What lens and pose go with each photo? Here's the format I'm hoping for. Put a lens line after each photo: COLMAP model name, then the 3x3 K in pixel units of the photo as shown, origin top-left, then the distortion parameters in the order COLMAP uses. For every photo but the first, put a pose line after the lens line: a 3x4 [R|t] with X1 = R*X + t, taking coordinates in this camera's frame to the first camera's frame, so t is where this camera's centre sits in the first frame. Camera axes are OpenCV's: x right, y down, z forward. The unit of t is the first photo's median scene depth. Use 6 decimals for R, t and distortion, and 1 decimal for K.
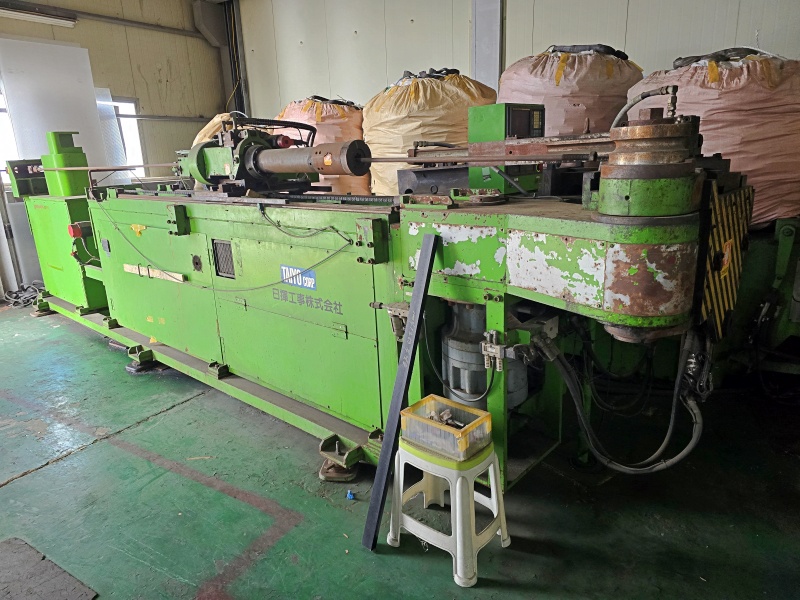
lens RADIAL K [[537.7, 0, 400.0], [0, 537.7, 300.0], [0, 0, 1]] dist [0.026255, -0.004654]
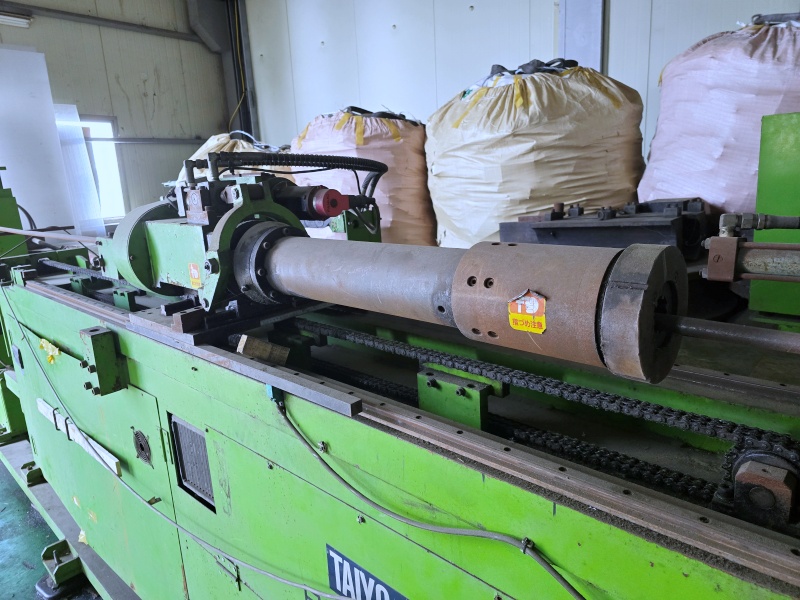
lens RADIAL K [[535.8, 0, 397.3], [0, 535.8, 287.2], [0, 0, 1]] dist [0.044647, -0.043767]
pose [[0.999669, -0.013237, -0.022065, -0.103392], [0.012249, 0.998940, -0.044366, -0.141039], [0.022629, 0.044081, 0.998772, 0.392220]]
